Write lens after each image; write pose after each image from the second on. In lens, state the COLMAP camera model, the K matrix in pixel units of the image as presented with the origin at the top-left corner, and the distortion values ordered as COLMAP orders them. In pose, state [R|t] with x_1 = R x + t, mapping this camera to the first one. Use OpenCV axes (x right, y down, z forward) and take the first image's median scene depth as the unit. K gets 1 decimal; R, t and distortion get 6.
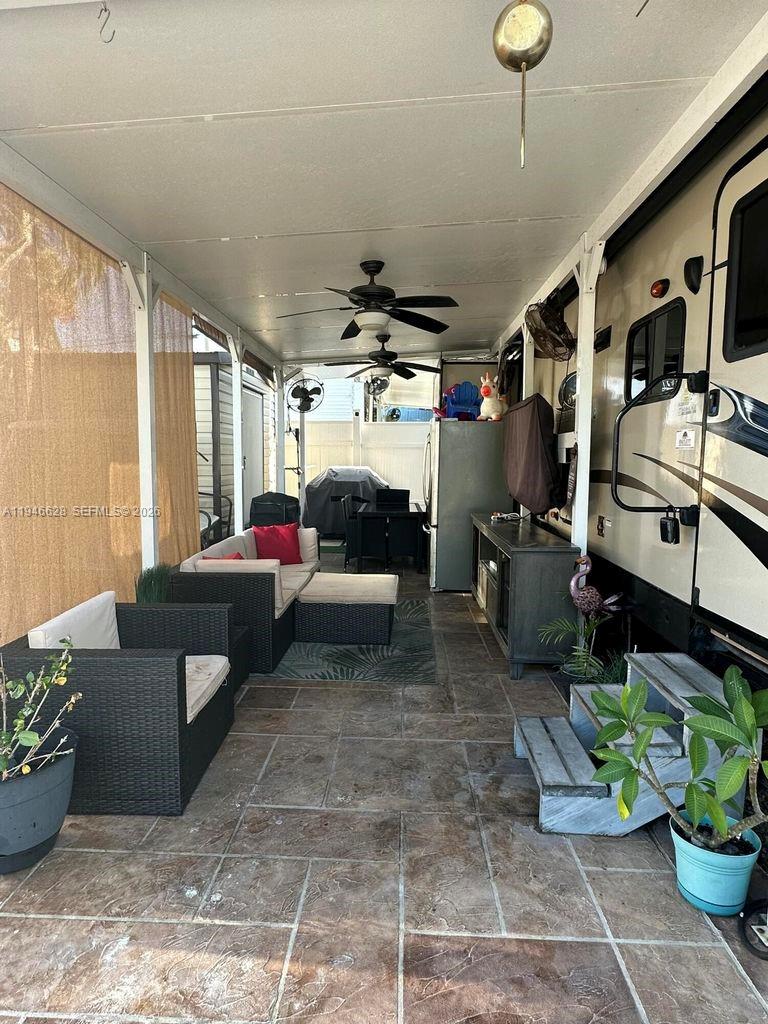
lens RADIAL K [[597.0, 0, 382.8], [0, 597.0, 513.3], [0, 0, 1]] dist [0.000289, -0.000125]
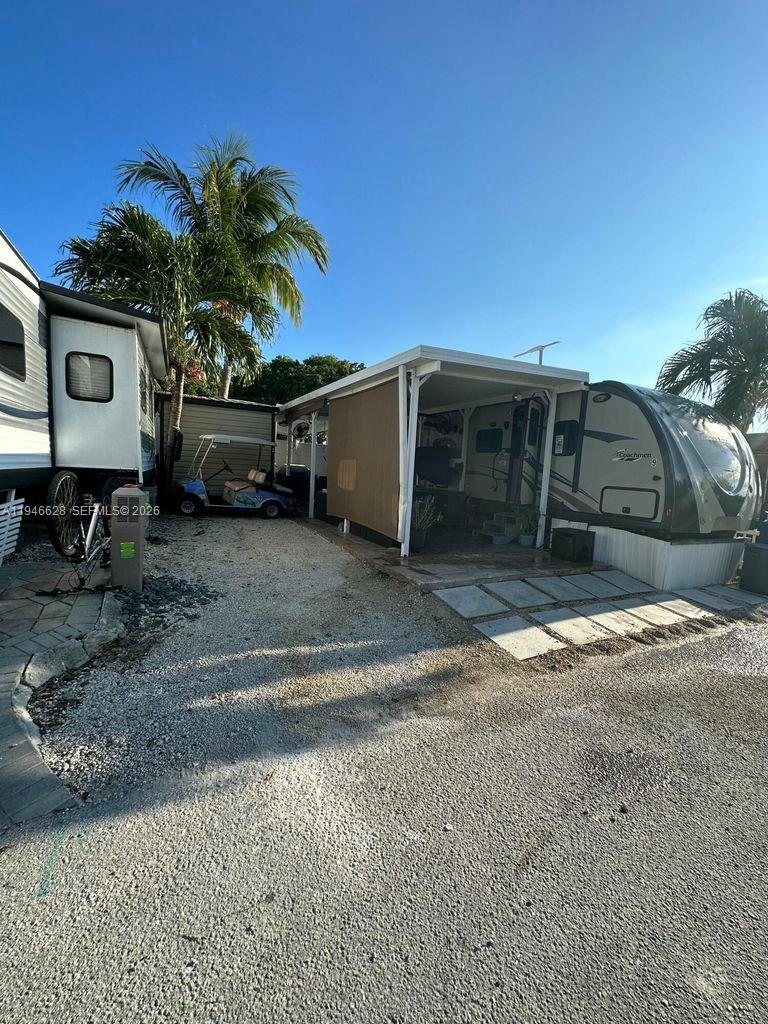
lens RADIAL K [[409.9, 0, 378.8], [0, 409.9, 509.9], [0, 0, 1]] dist [-0.015518, -0.000051]
pose [[0.877278, -0.004819, 0.479959, -1.730579], [-0.003899, 0.999845, 0.017166, 0.168000], [-0.479967, -0.016931, 0.877123, -1.174880]]
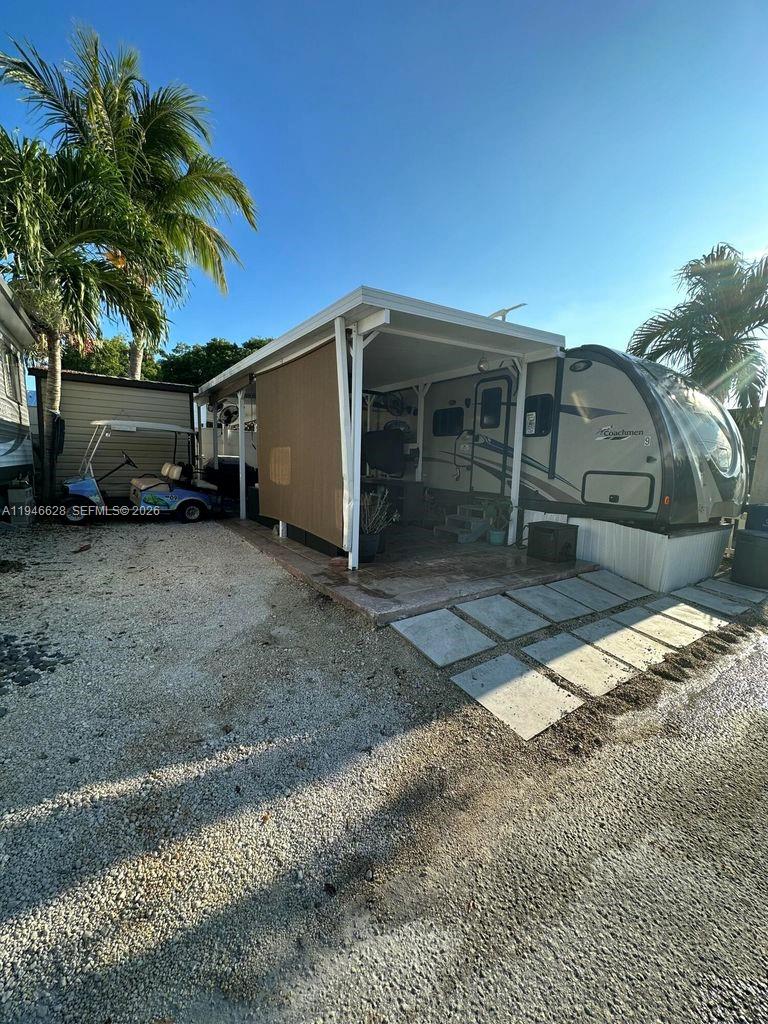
lens RADIAL K [[409.9, 0, 386.6], [0, 409.9, 510.6], [0, 0, 1]] dist [-0.015518, -0.000051]
pose [[0.806510, -0.053653, 0.588780, -1.439808], [0.032457, 0.998390, 0.046519, 0.136161], [-0.590328, -0.018408, 0.806953, -0.780017]]
